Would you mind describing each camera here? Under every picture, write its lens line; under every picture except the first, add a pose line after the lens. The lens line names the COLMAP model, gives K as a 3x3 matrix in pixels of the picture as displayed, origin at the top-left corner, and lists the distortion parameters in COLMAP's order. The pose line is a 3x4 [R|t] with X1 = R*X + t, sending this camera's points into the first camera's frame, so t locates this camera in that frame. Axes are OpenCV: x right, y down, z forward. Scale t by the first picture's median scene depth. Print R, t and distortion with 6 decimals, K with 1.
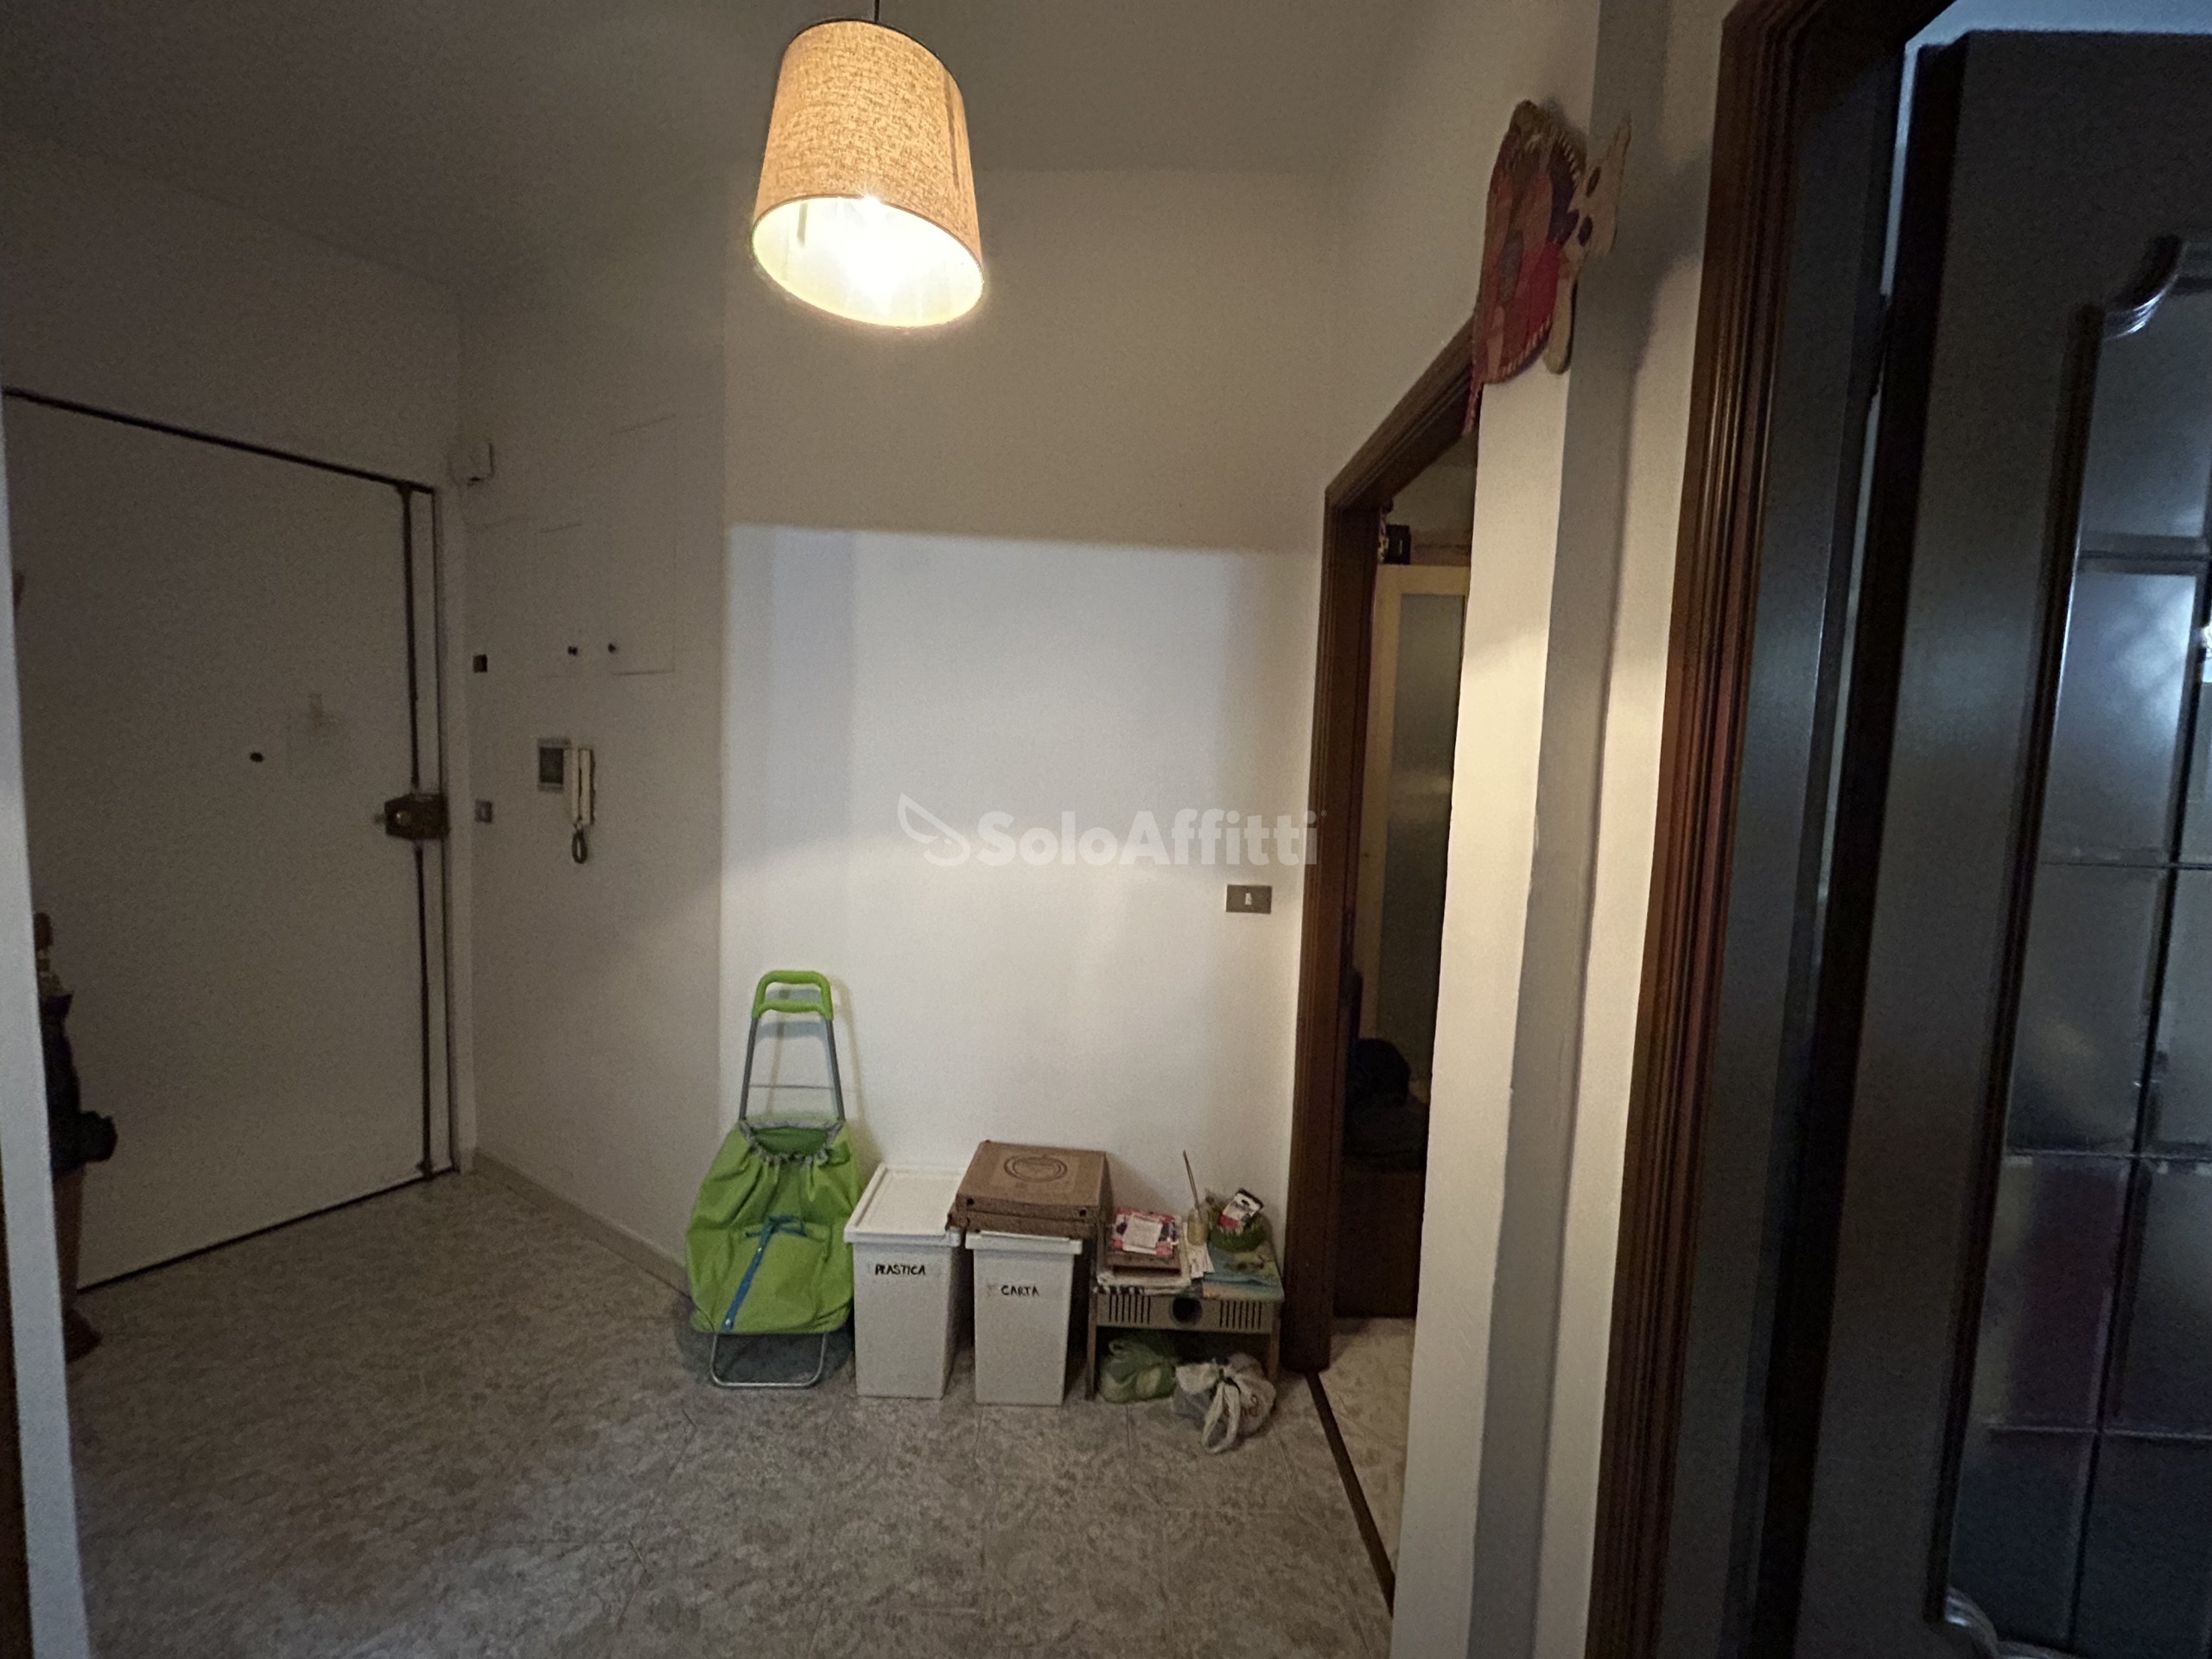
lens RADIAL K [[895.2, 0, 1107.9], [0, 895.2, 834.3], [0, 0, 1]] dist [0.000236, 0.001162]
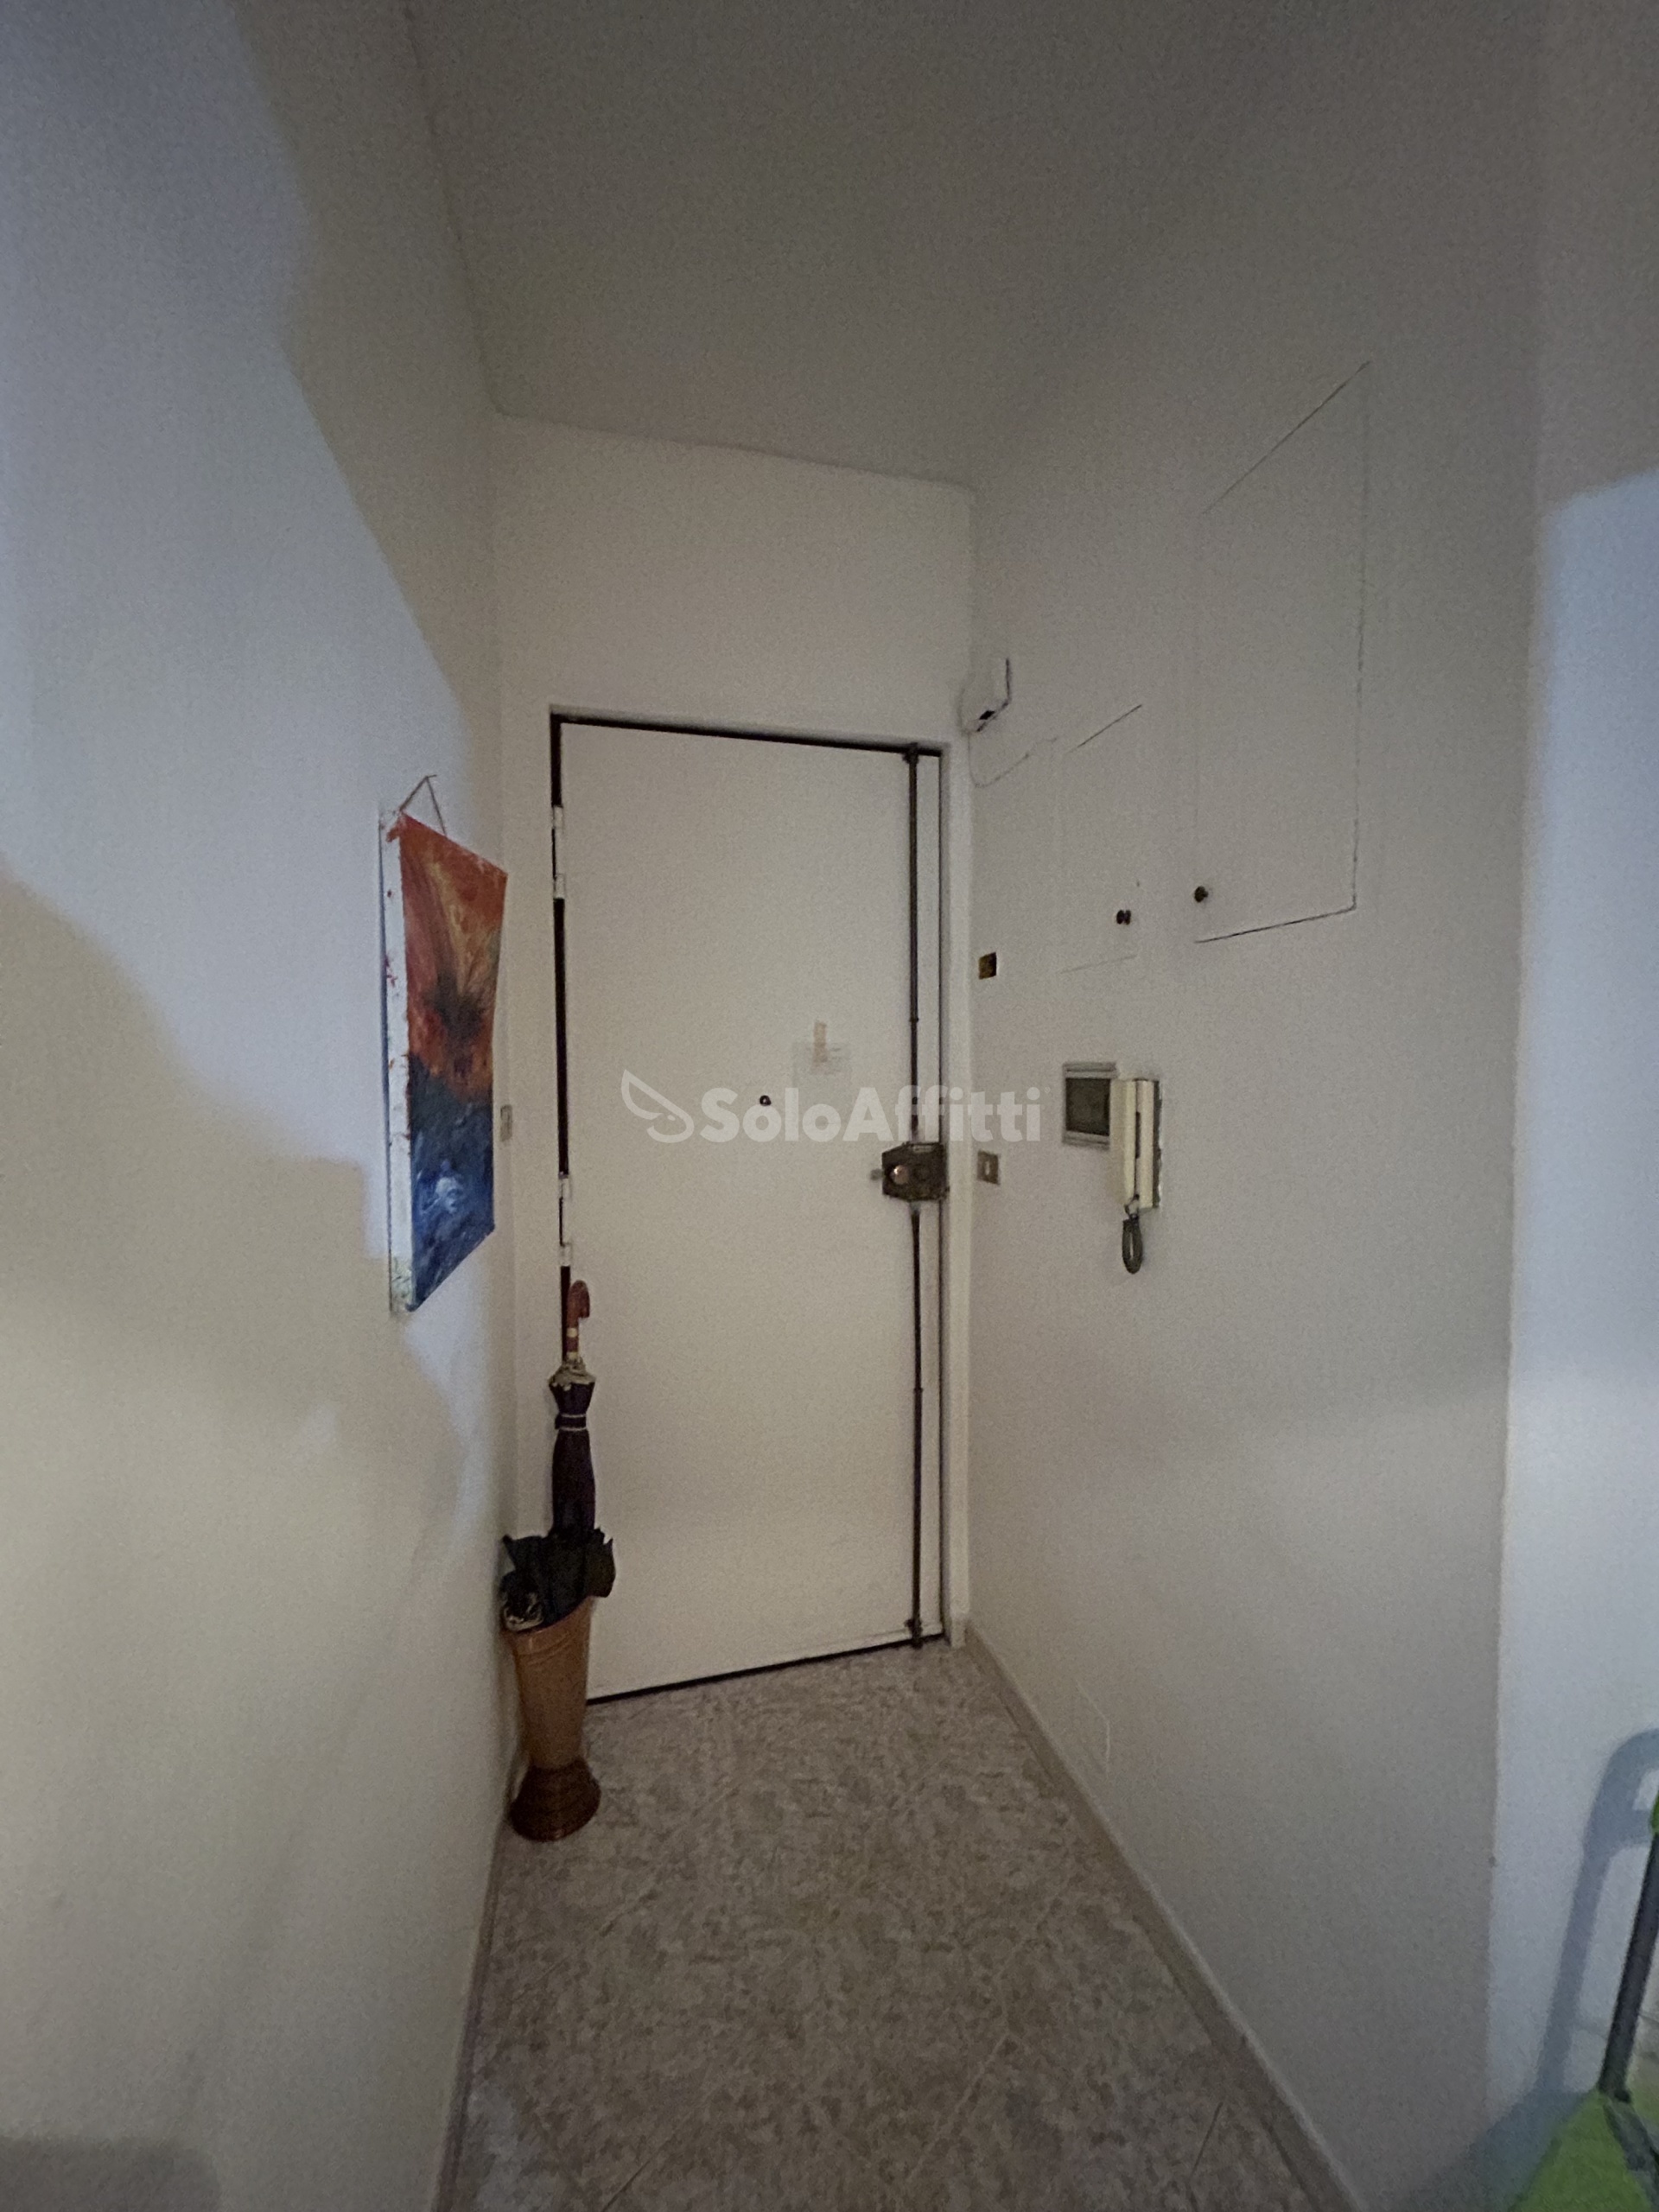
lens RADIAL K [[895.2, 0, 829.9], [0, 895.2, 1106.4], [0, 0, 1]] dist [0.000236, 0.001162]
pose [[0.730149, -0.010988, -0.683199, -0.302802], [-0.025112, 0.998764, -0.042900, -0.042244], [0.682826, 0.048480, 0.728971, 0.392904]]
